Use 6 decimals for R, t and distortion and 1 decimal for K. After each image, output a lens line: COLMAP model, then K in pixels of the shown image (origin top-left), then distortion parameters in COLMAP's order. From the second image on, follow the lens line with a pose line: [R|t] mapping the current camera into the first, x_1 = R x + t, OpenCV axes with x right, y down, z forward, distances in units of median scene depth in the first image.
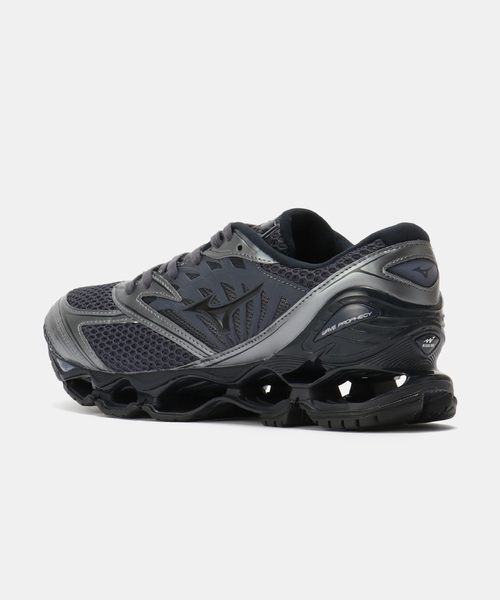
lens RADIAL K [[3843.1, 0, 250.8], [0, 3843.1, 301.2], [0, 0, 1]] dist [-5.107089, 0.000000]
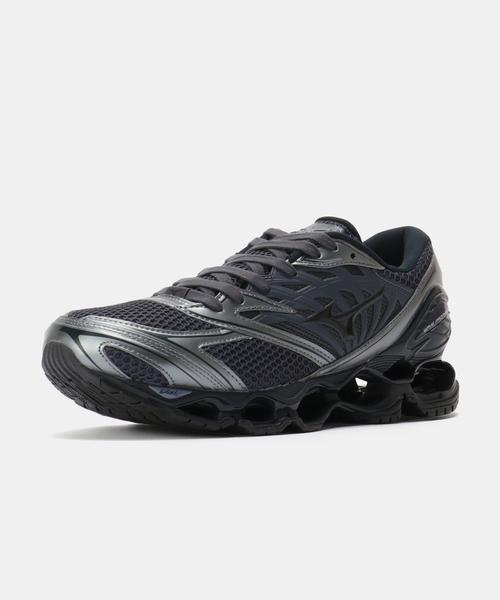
lens RADIAL K [[3843.1, 0, 249.5], [0, 3843.1, 300.5], [0, 0, 1]] dist [-5.107089, 0.000000]
pose [[0.142648, -0.054840, 0.988253, -1.022839], [0.041187, 0.997928, 0.049432, -0.053834], [-0.988916, 0.033652, 0.144611, 0.877263]]
